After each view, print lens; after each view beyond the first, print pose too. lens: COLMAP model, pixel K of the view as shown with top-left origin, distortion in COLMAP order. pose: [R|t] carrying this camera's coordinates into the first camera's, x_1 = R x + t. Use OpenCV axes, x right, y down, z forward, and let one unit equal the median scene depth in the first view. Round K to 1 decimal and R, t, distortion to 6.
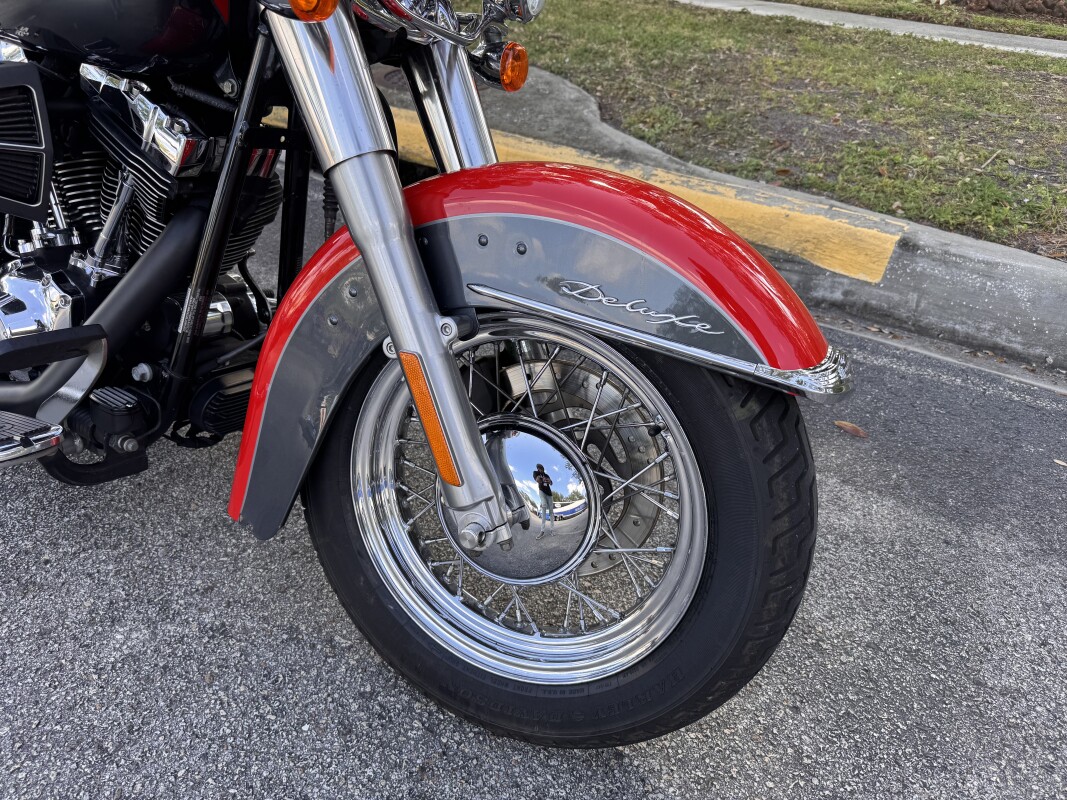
lens RADIAL K [[755.5, 0, 539.7], [0, 755.5, 405.0], [0, 0, 1]] dist [0.018076, -0.021401]
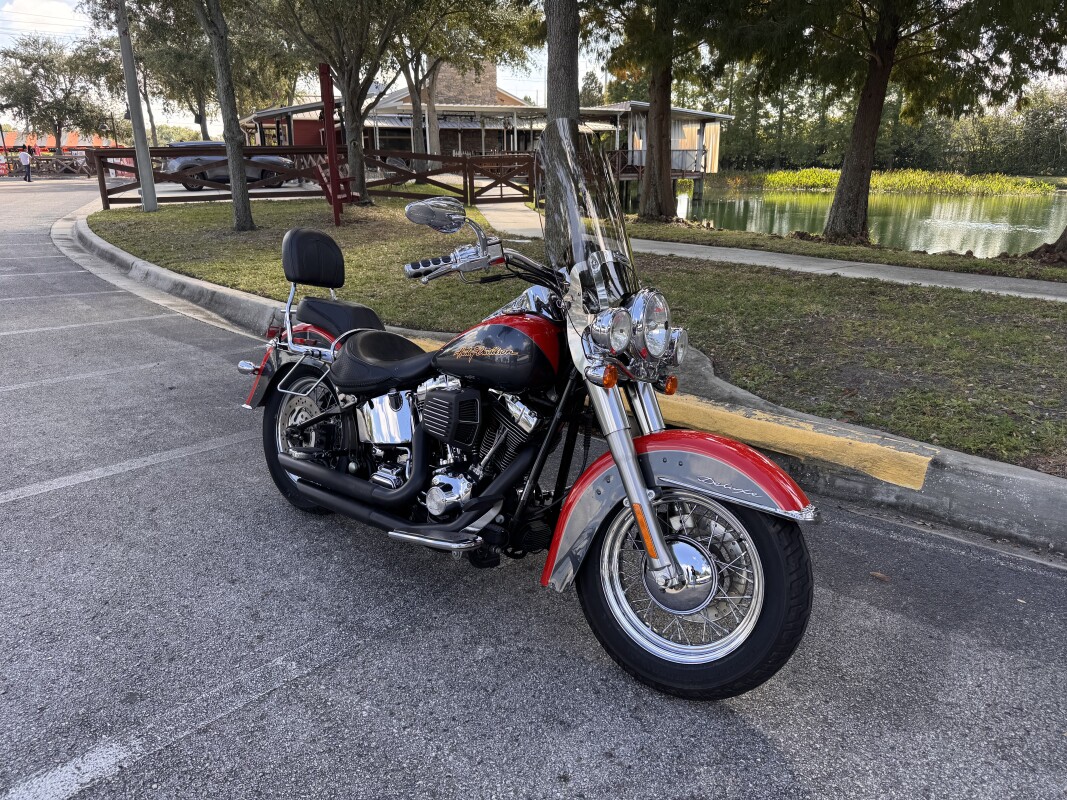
lens RADIAL K [[762.1, 0, 543.4], [0, 762.1, 388.2], [0, 0, 1]] dist [0.103760, -0.183901]
pose [[0.988858, -0.010921, -0.148462, -0.030889], [-0.034058, 0.954255, -0.297047, 0.108708], [0.144914, 0.298793, 0.943251, -0.514480]]
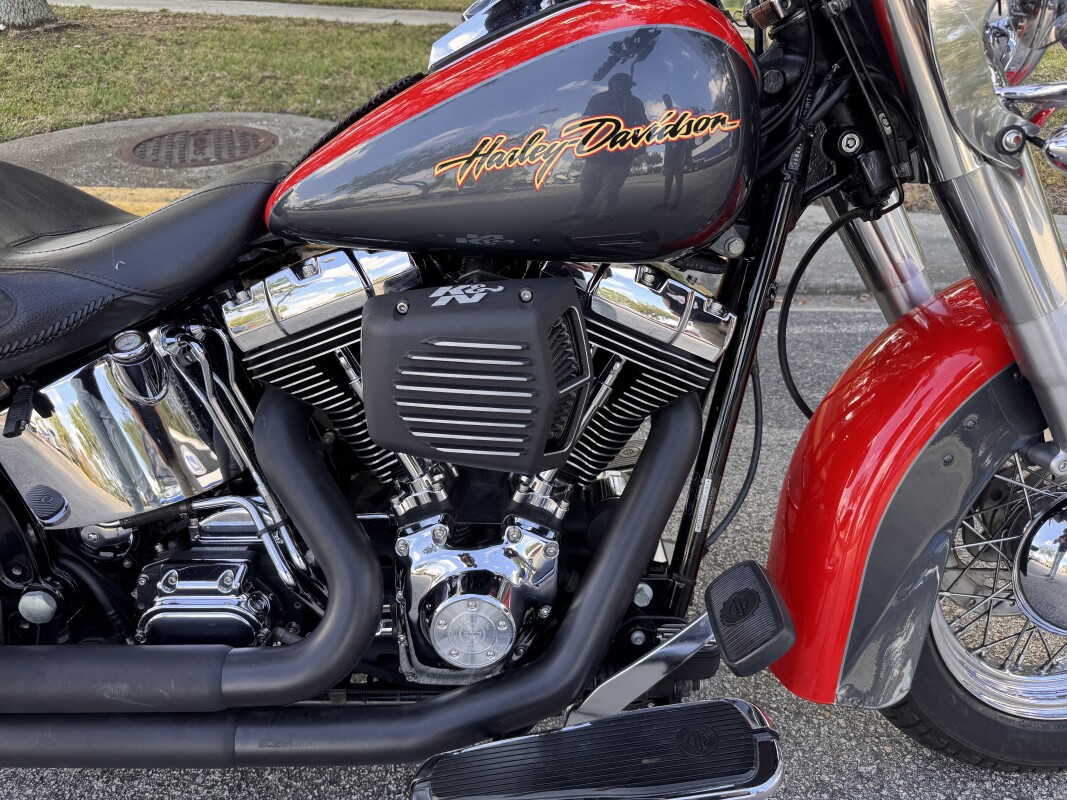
lens RADIAL K [[755.5, 0, 539.7], [0, 755.5, 405.0], [0, 0, 1]] dist [0.018076, -0.021401]
pose [[0.851956, -0.313829, 0.419144, -0.398641], [0.312560, 0.947030, 0.073764, -0.148339], [-0.420092, 0.068164, 0.904918, 0.126071]]
